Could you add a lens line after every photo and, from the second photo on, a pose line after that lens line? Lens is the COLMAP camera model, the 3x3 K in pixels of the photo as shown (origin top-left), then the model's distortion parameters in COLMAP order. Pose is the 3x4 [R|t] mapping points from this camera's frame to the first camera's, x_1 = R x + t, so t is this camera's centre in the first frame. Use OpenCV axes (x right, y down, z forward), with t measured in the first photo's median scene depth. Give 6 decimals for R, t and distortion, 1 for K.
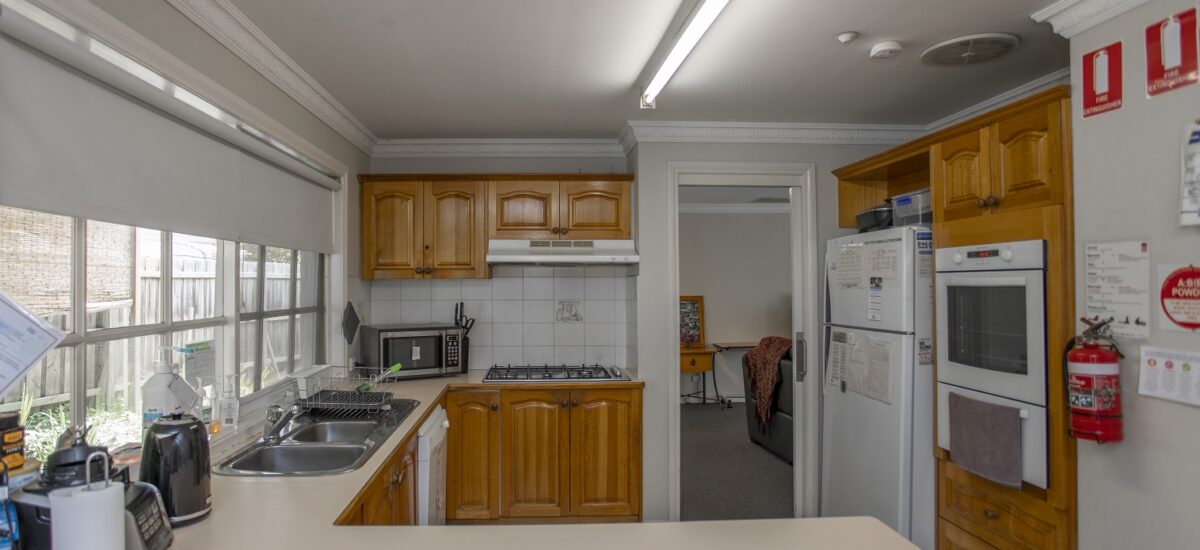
lens RADIAL K [[657.8, 0, 600.0], [0, 657.8, 275.0], [0, 0, 1]] dist [-0.078449, 0.000099]
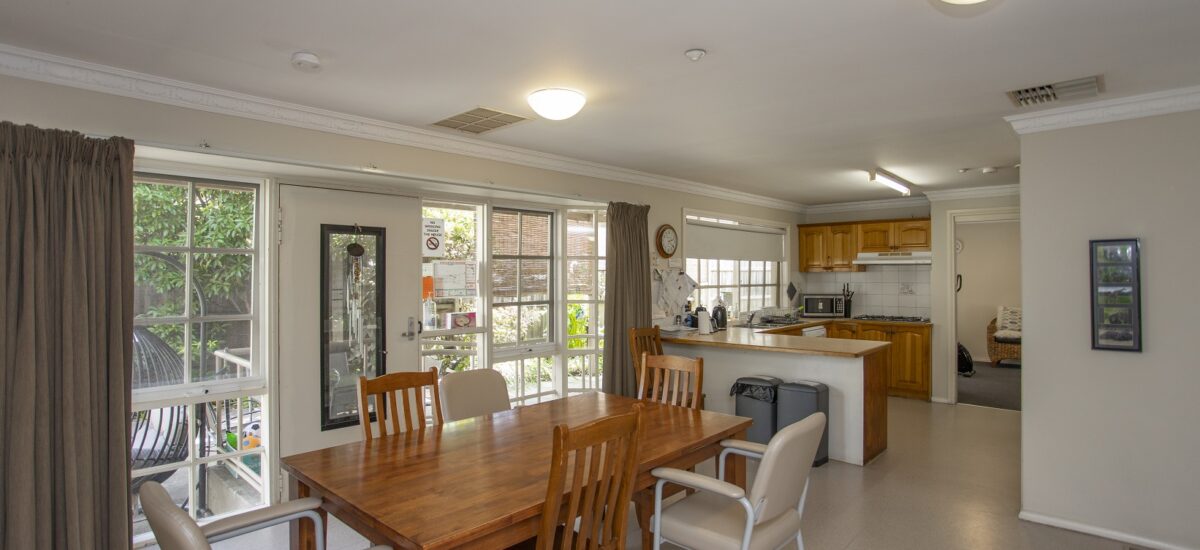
lens RADIAL K [[581.9, 0, 600.0], [0, 581.9, 275.0], [0, 0, 1]] dist [-0.000086, -0.000015]
pose [[0.685642, 0.002991, -0.727933, 0.630460], [0.010735, 0.999841, 0.014219, -0.019657], [0.727859, -0.017564, 0.685501, -0.878146]]
